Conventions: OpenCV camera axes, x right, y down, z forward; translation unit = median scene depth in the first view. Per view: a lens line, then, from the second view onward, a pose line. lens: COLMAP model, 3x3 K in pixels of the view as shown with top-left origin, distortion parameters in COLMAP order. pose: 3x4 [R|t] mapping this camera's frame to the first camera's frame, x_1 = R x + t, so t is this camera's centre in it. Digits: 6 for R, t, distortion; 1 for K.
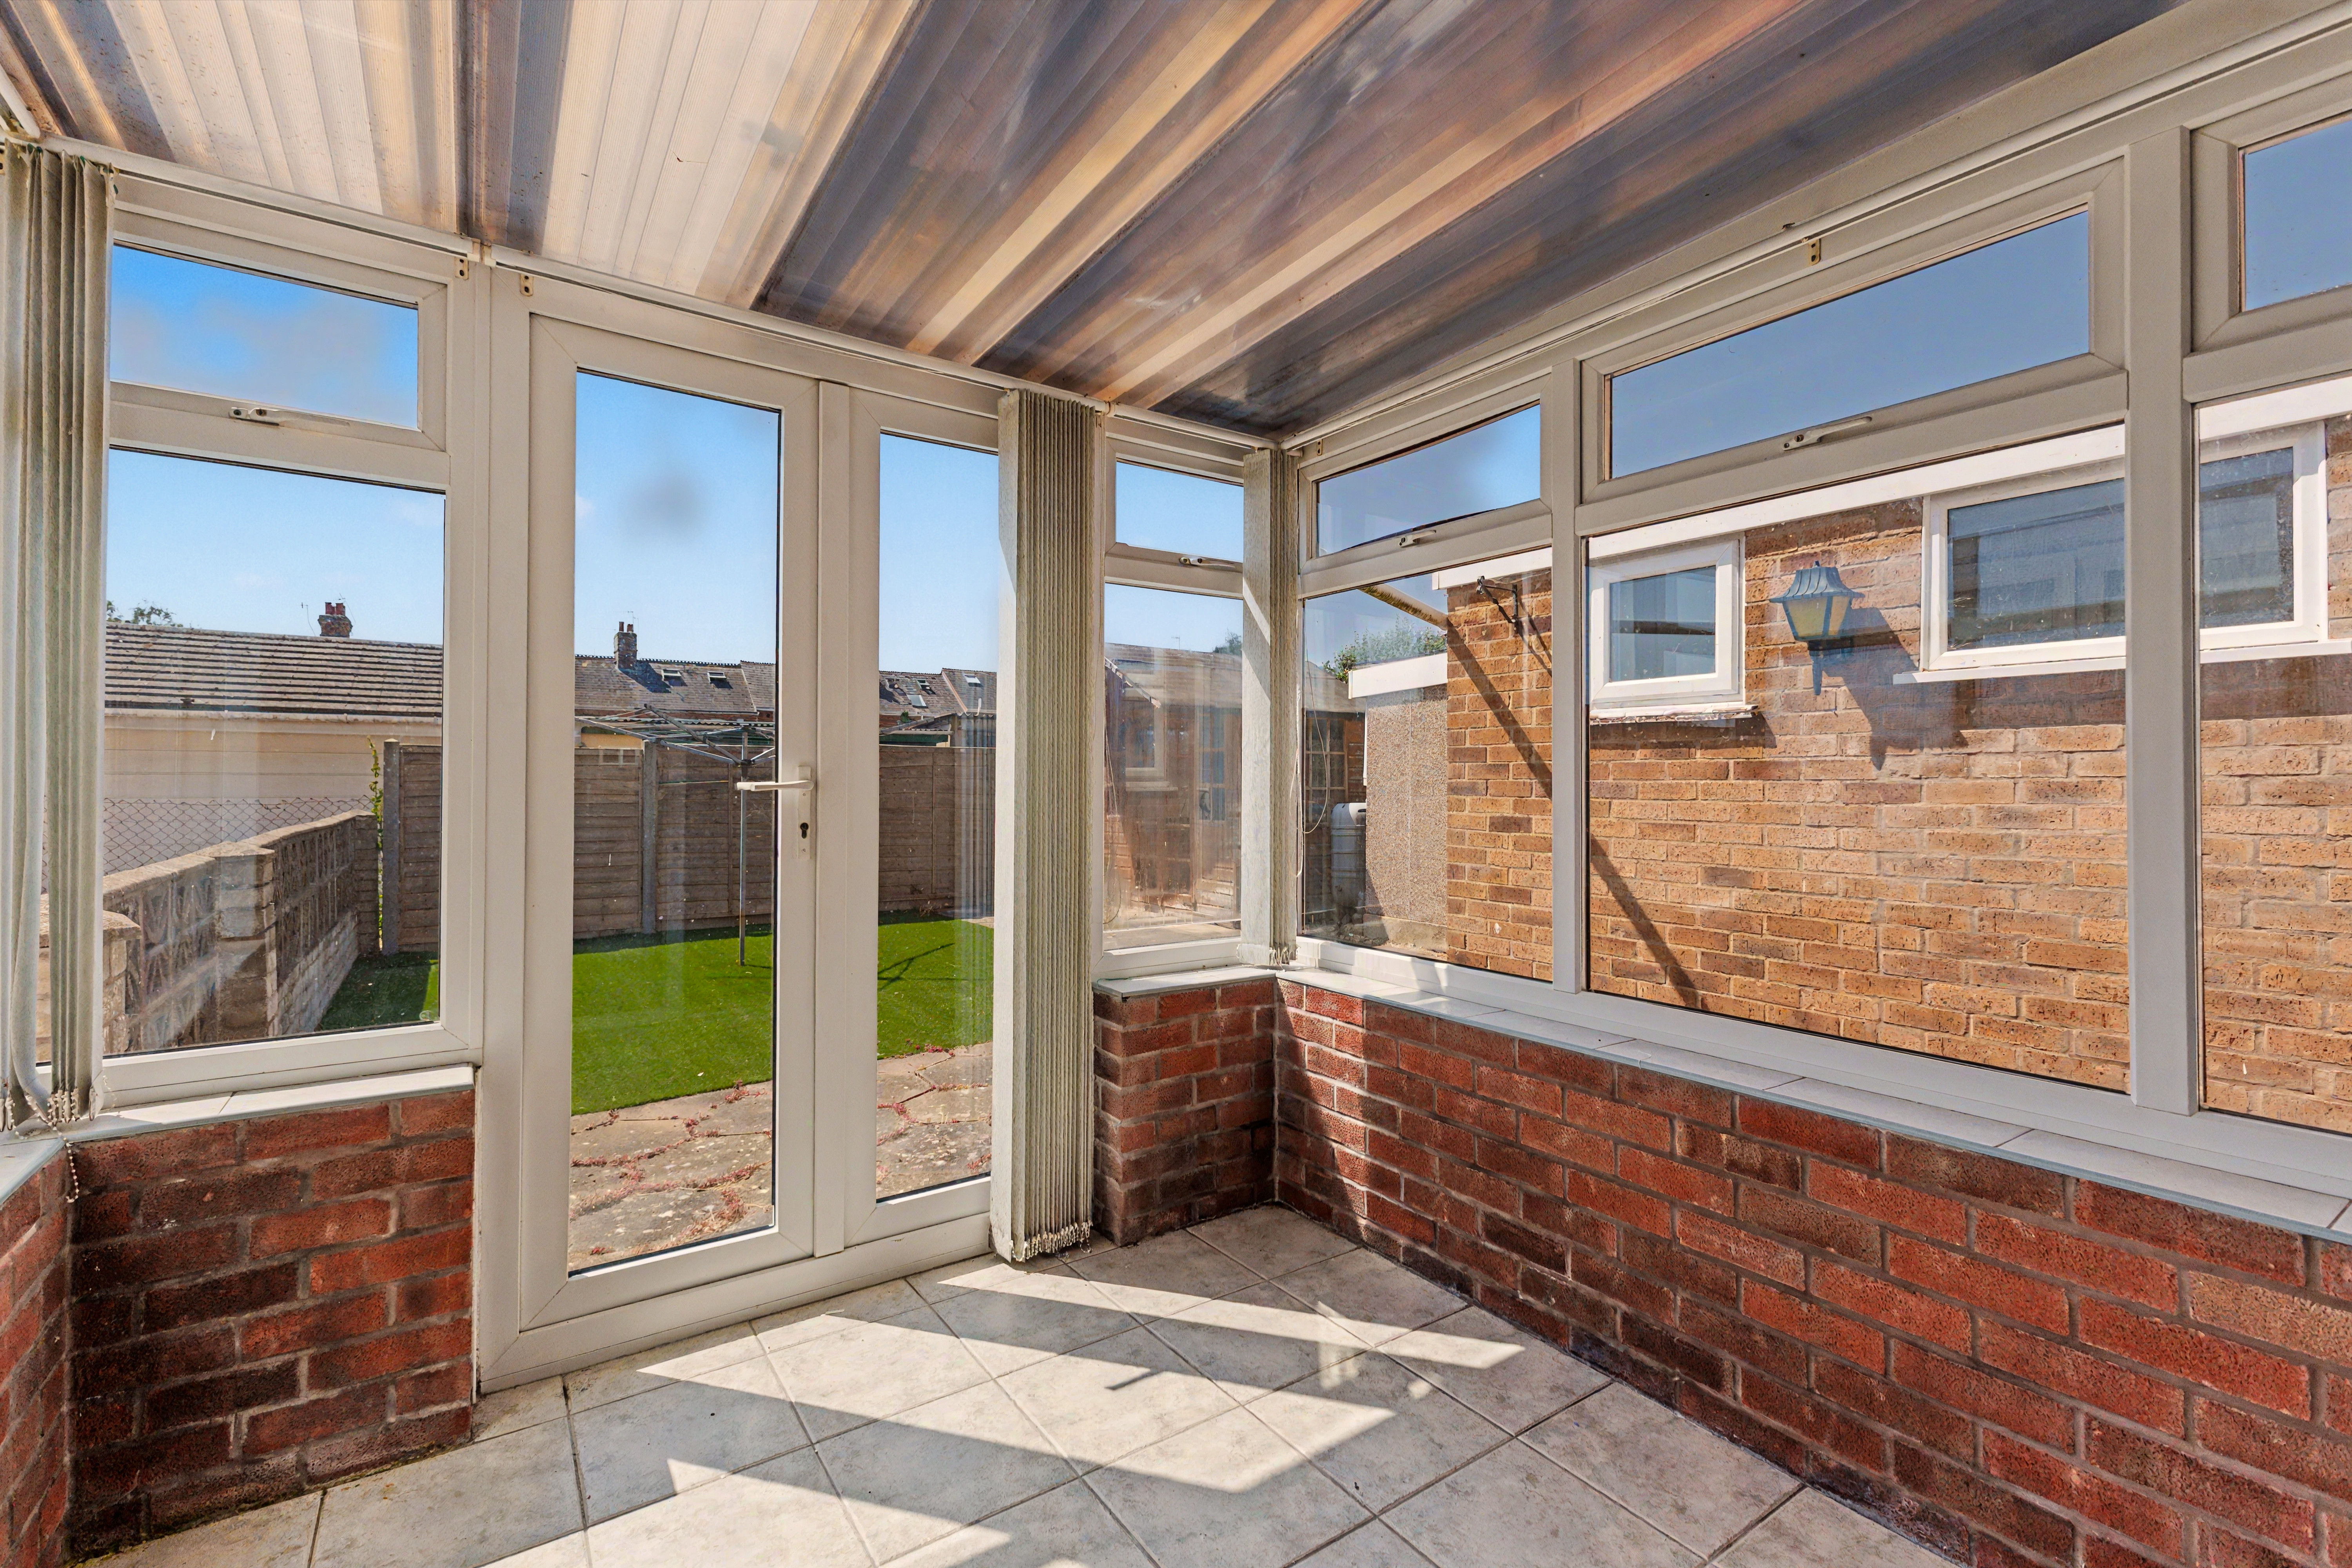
lens RADIAL K [[1034.7, 0, 1182.5], [0, 1034.7, 769.7], [0, 0, 1]] dist [0.011409, -0.001057]
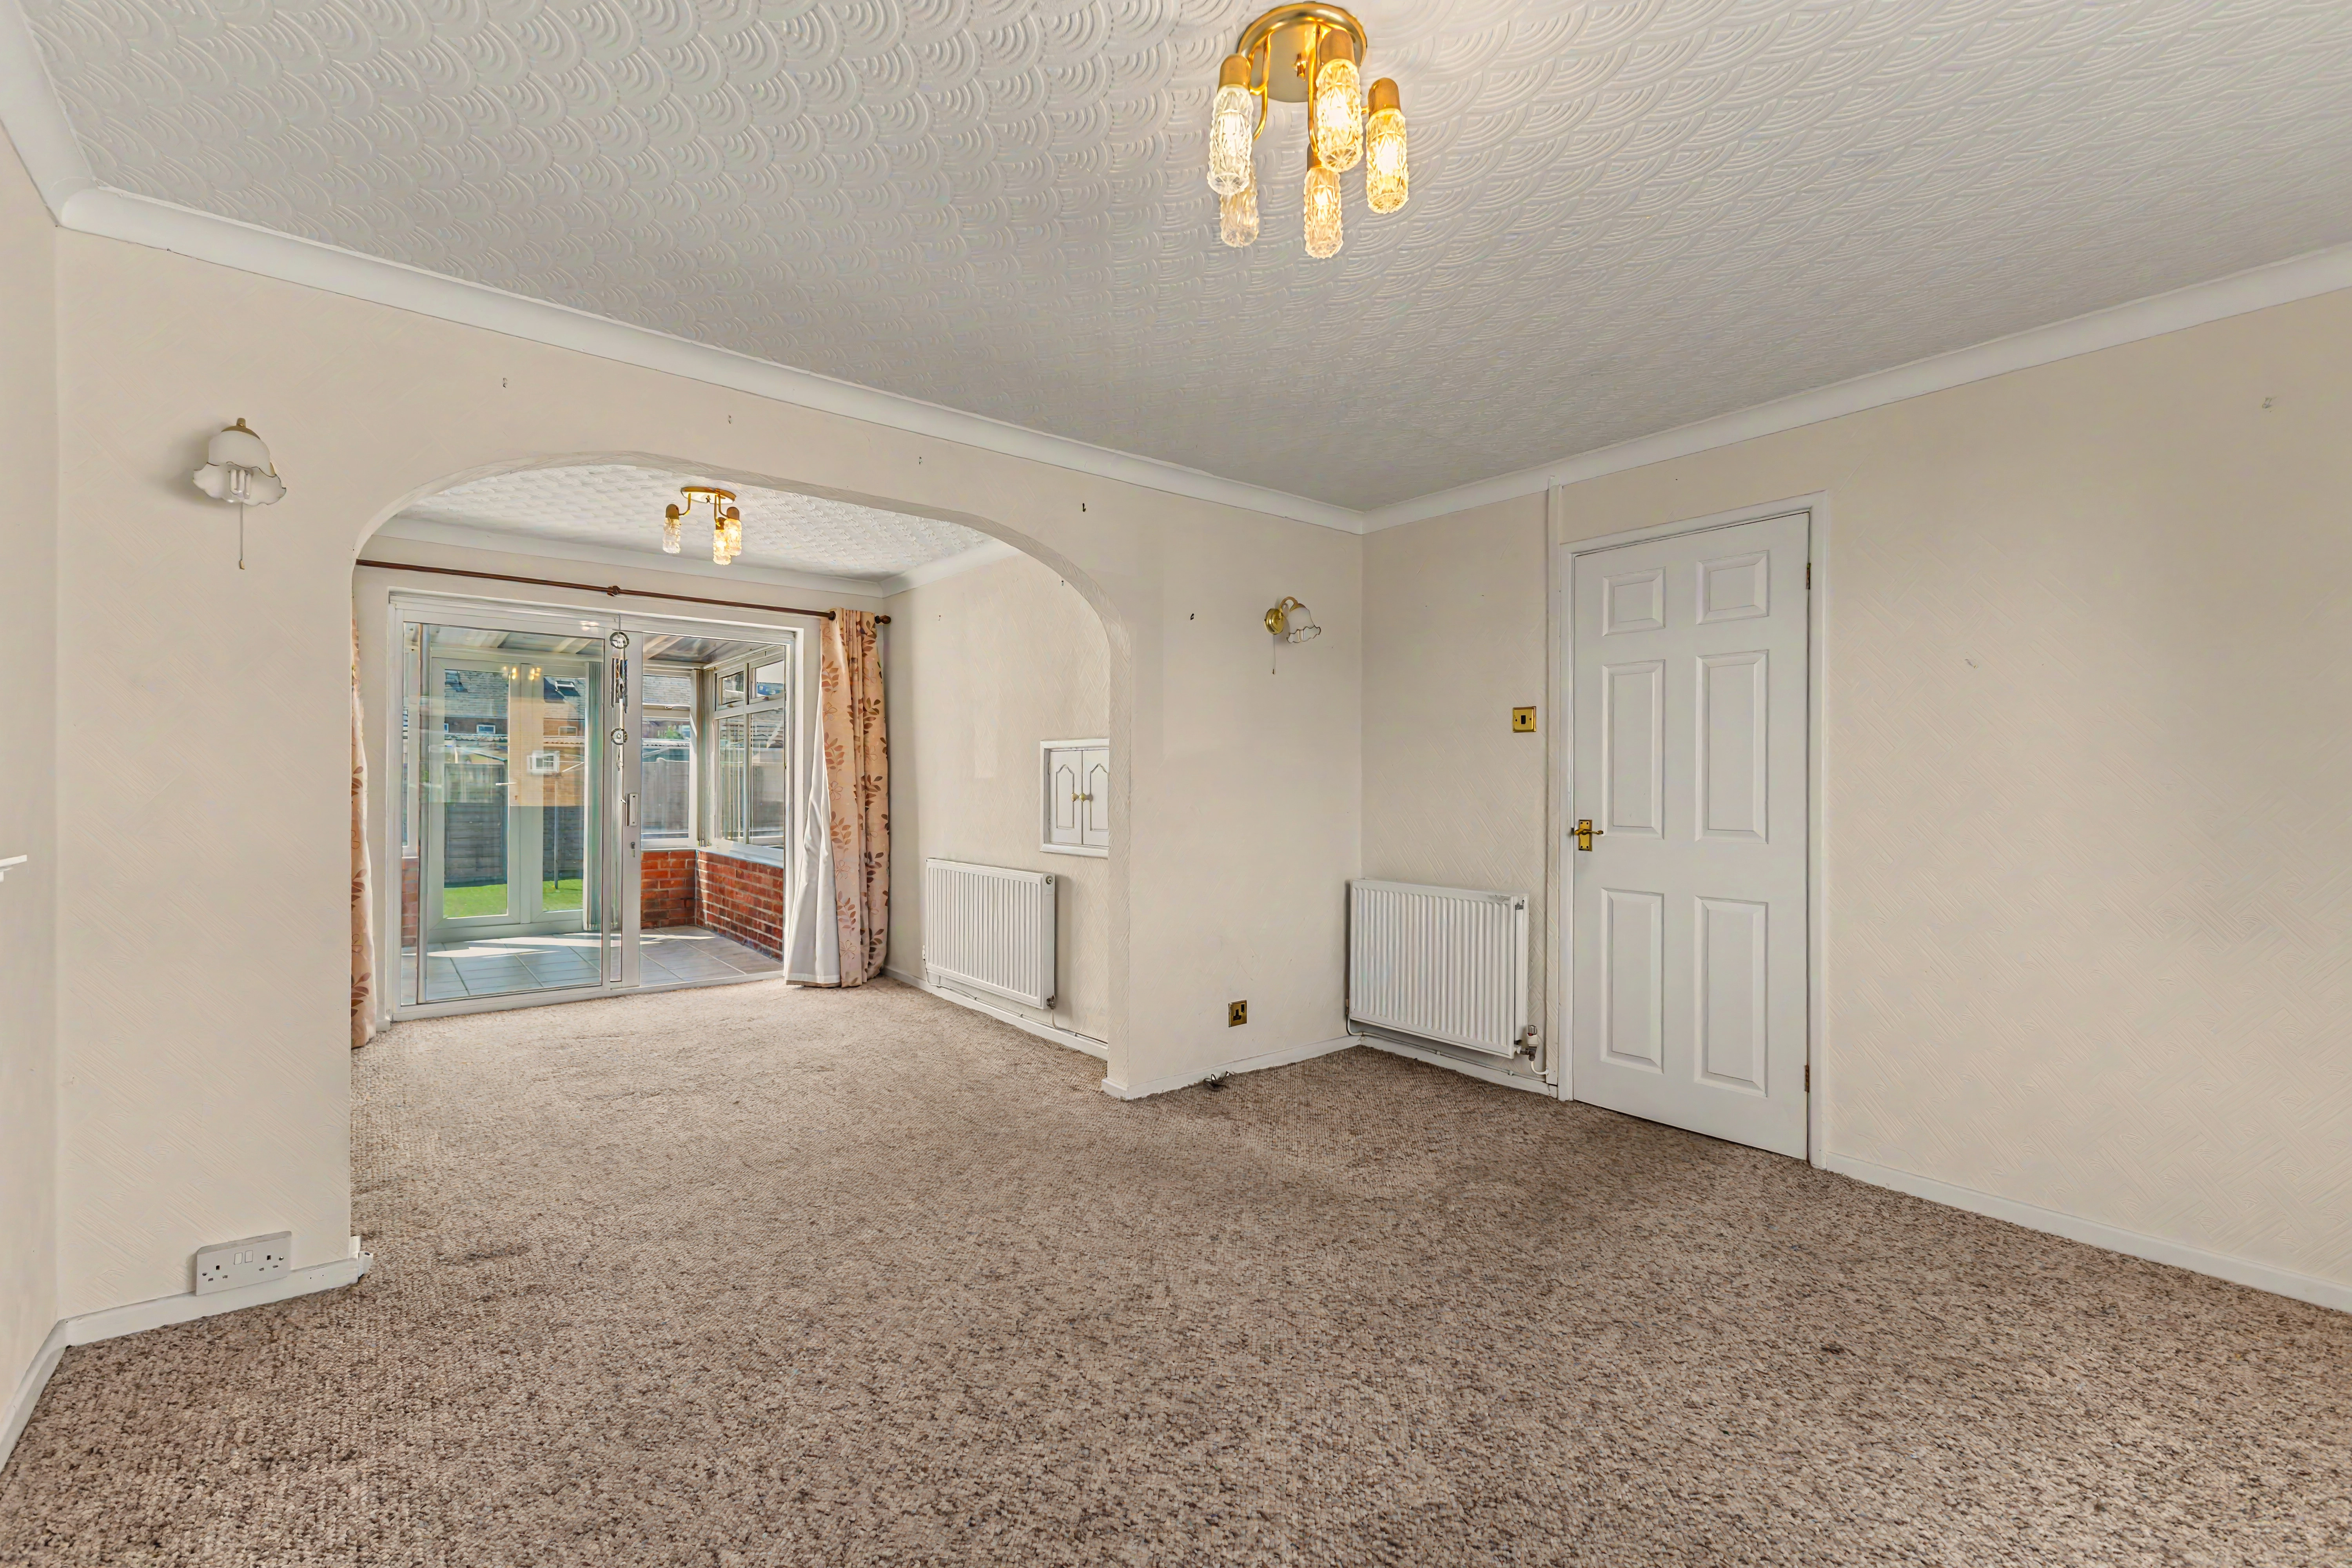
lens RADIAL K [[1034.7, 0, 1169.6], [0, 1034.7, 782.3], [0, 0, 1]] dist [0.011409, -0.001057]
pose [[0.998583, 0.001234, 0.053194, 1.434951], [-0.001531, 0.999983, 0.005543, -0.012900], [-0.053187, -0.005617, 0.998569, -2.269936]]
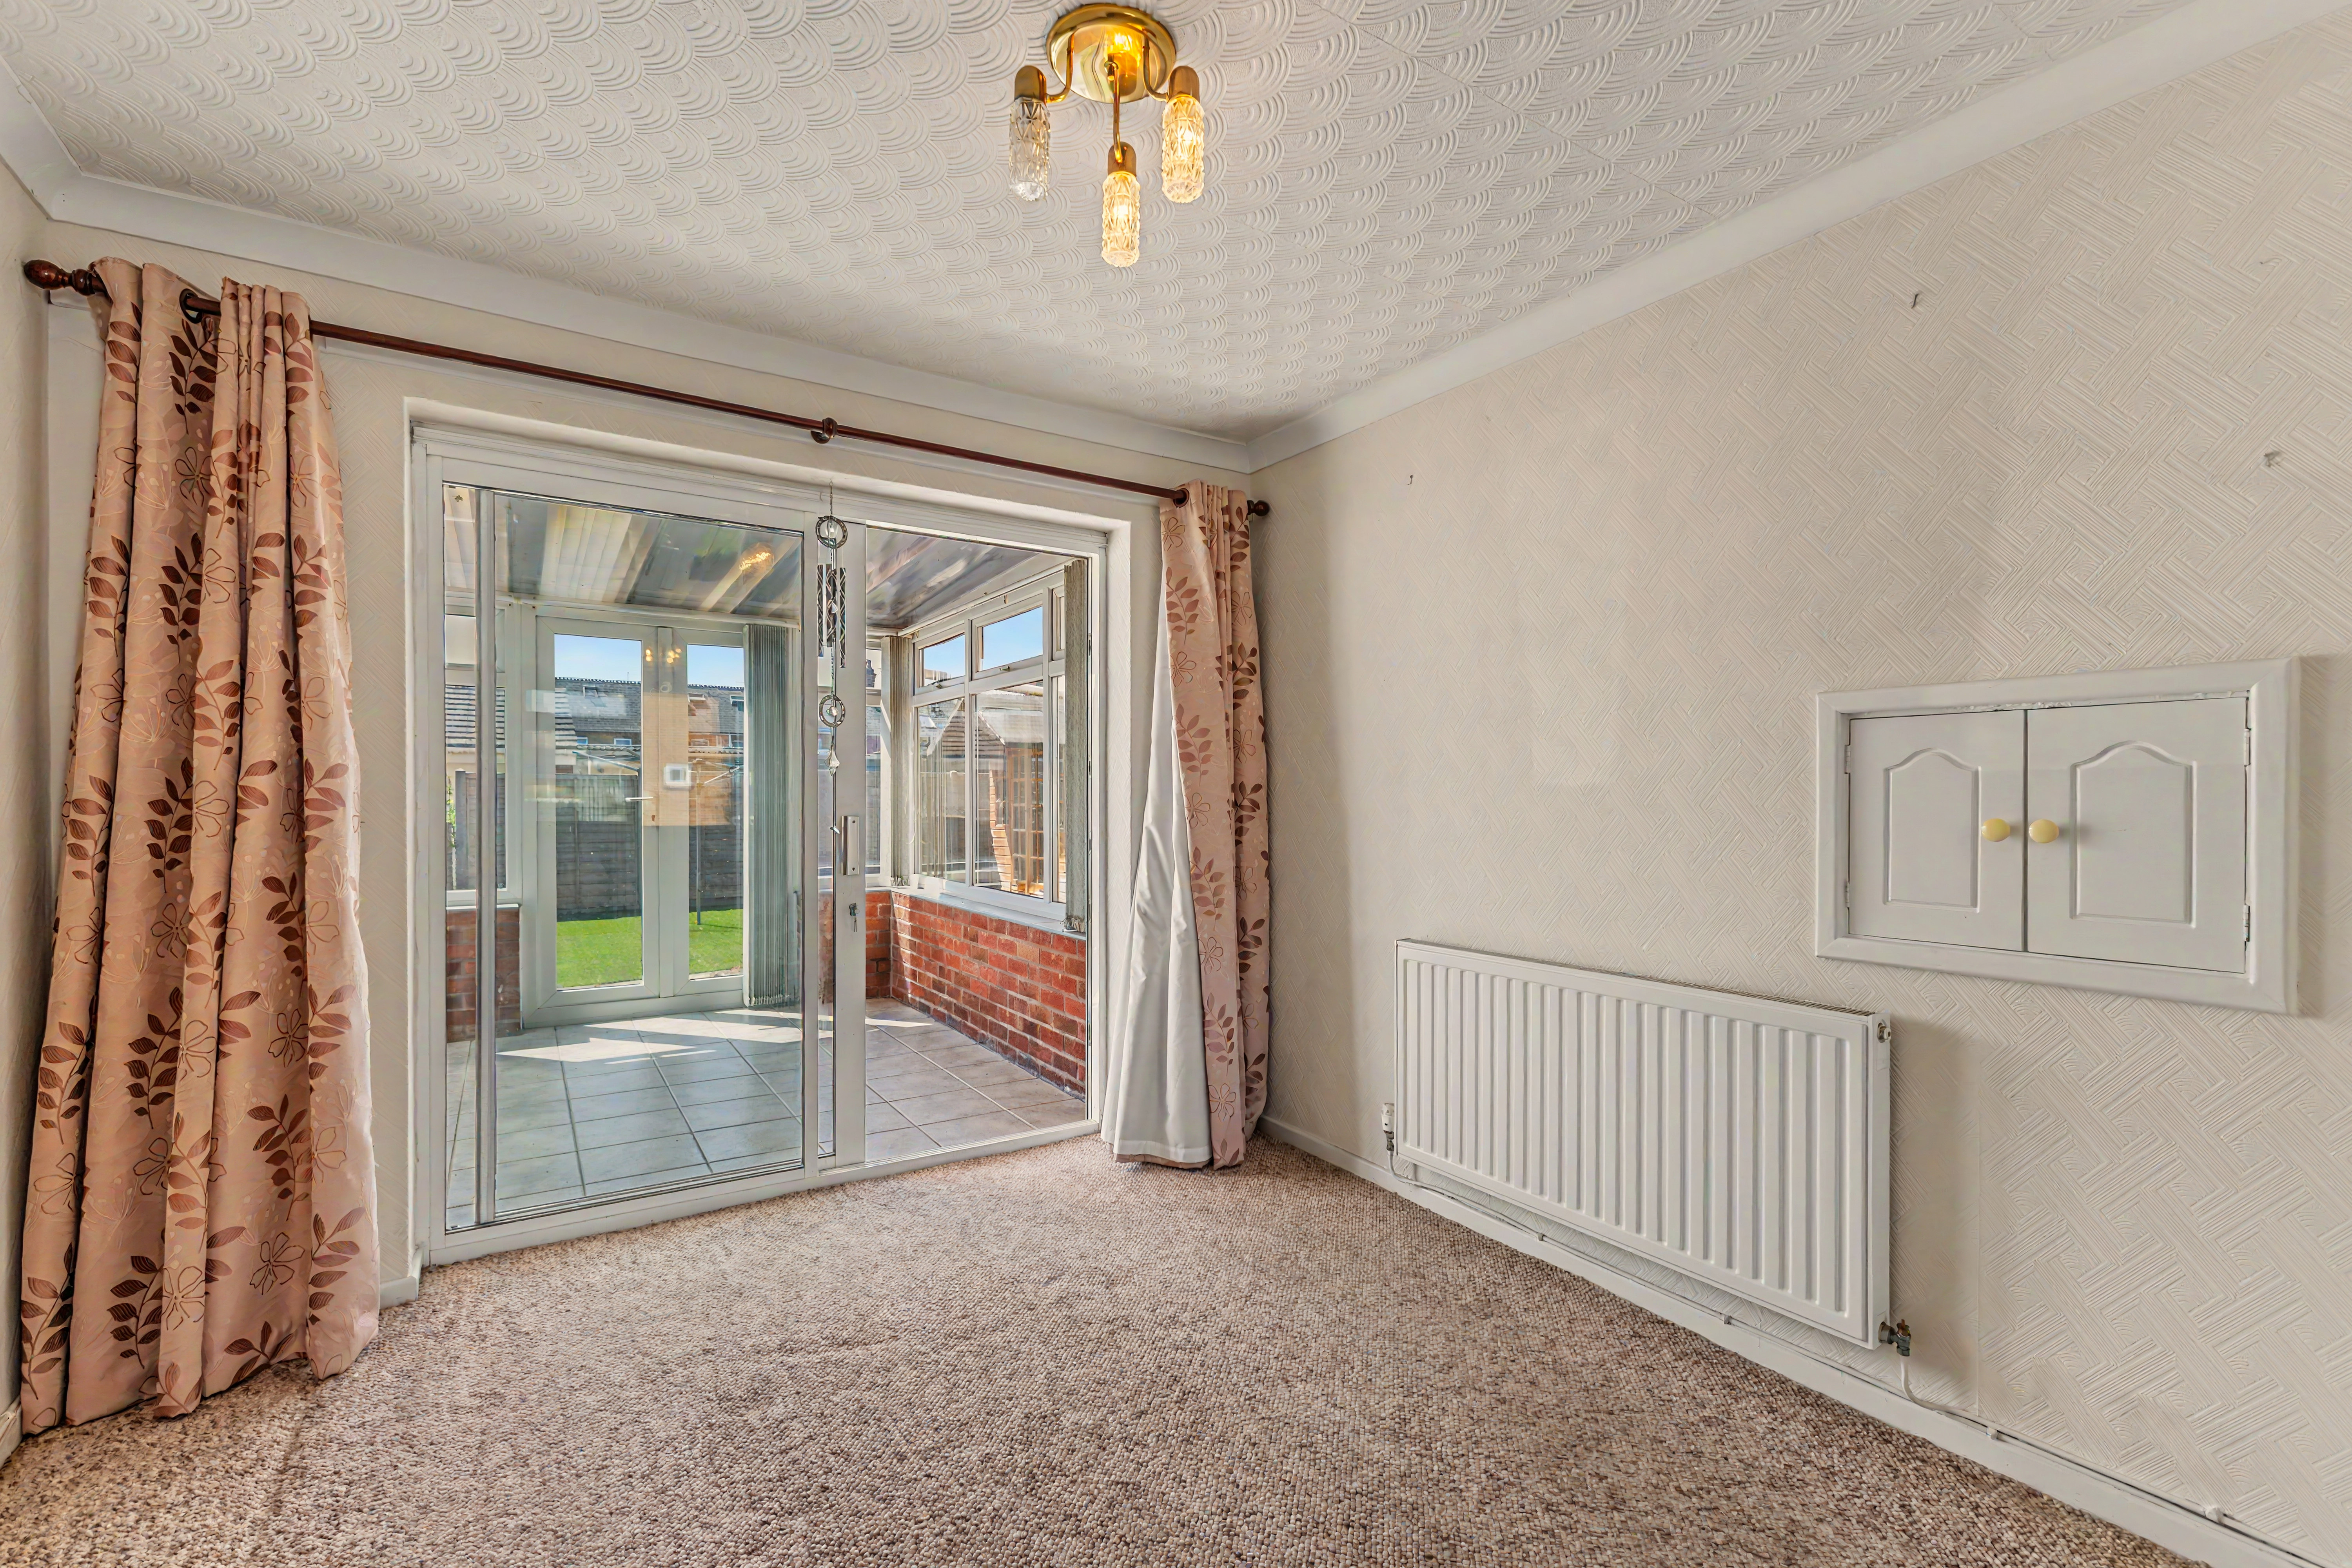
lens RADIAL K [[1034.7, 0, 1166.4], [0, 1034.7, 806.4], [0, 0, 1]] dist [0.011409, -0.001057]
pose [[0.998911, -0.000915, -0.046653, 0.833527], [0.001709, 0.999854, 0.016997, -0.006695], [0.046631, -0.017059, 0.998767, -1.193879]]
